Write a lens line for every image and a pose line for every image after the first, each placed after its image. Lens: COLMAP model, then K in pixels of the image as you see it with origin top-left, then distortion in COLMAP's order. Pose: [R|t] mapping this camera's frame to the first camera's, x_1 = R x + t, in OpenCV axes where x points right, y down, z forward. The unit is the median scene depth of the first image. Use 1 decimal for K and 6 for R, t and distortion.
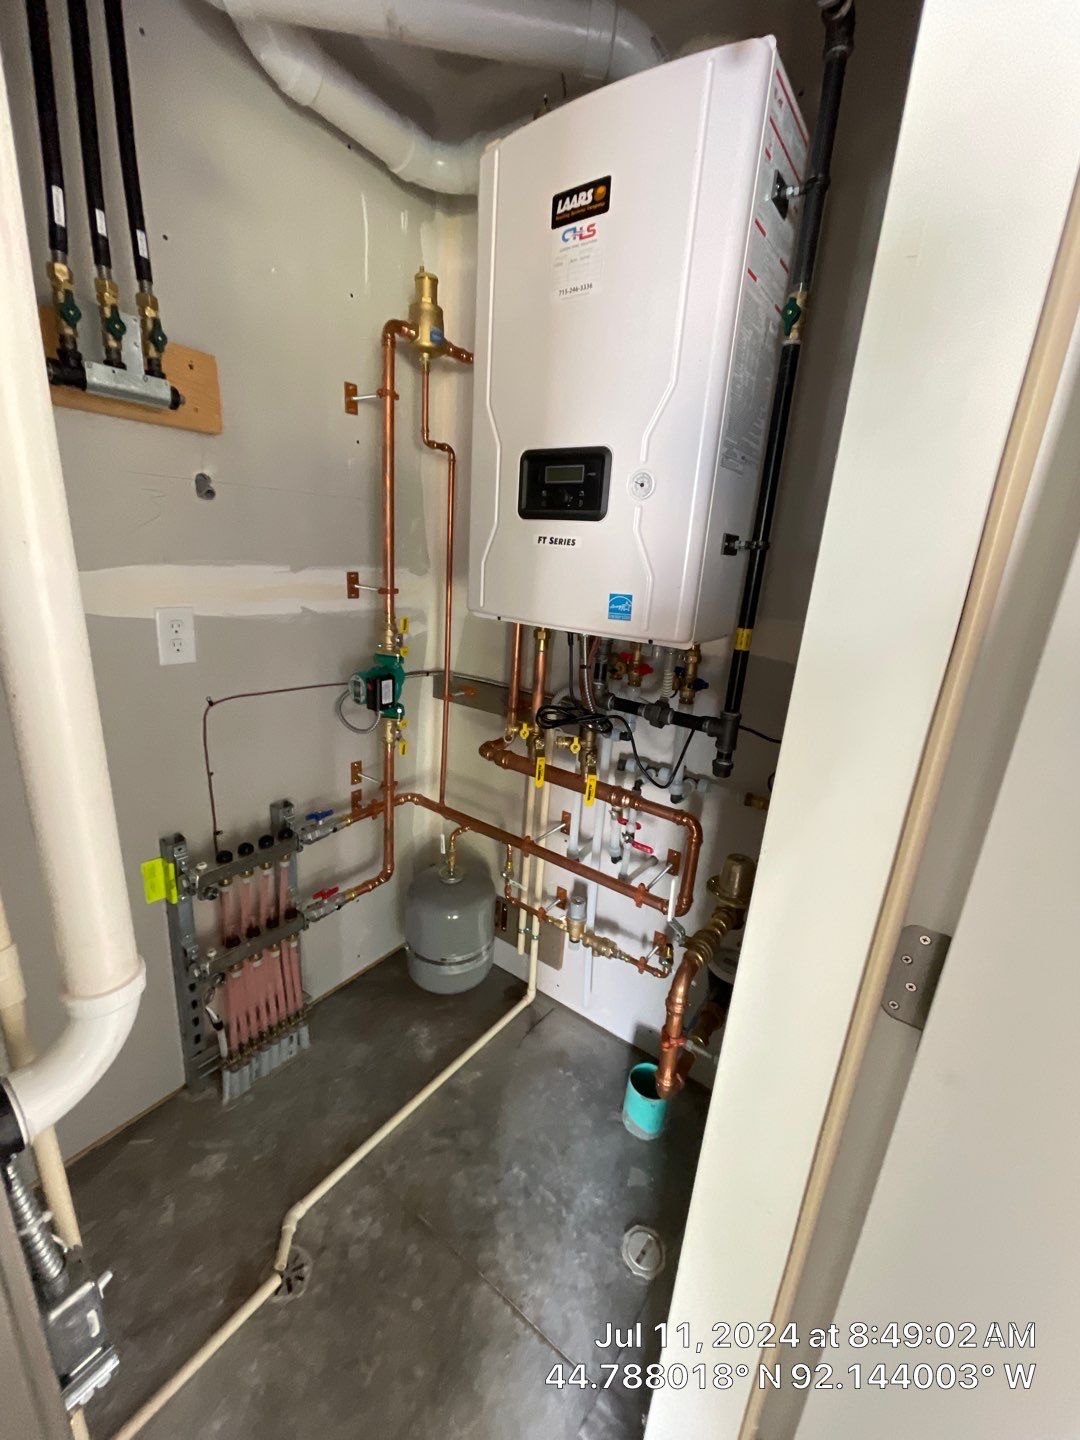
lens RADIAL K [[587.8, 0, 539.9], [0, 587.8, 716.9], [0, 0, 1]] dist [-0.000127, 0.000613]
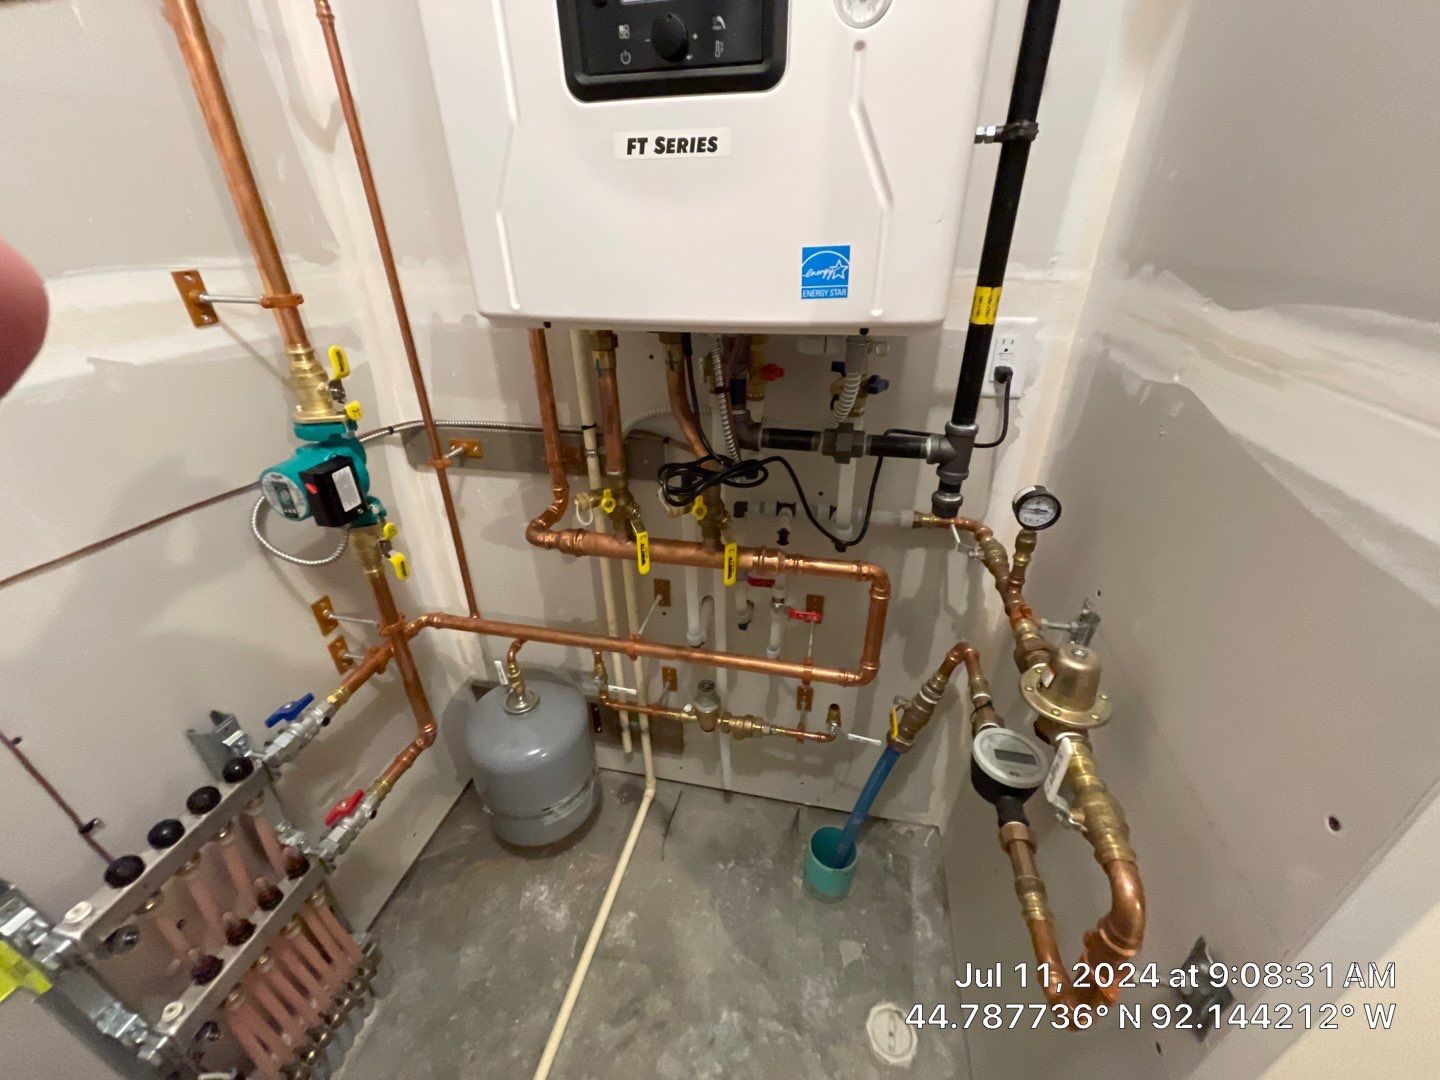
lens RADIAL K [[587.8, 0, 723.4], [0, 587.8, 545.8], [0, 0, 1]] dist [-0.000127, 0.000613]
pose [[0.910575, -0.264181, 0.317903, -0.122910], [0.183058, 0.947303, 0.262883, -0.072435], [-0.370599, -0.181180, 0.910950, 0.333052]]
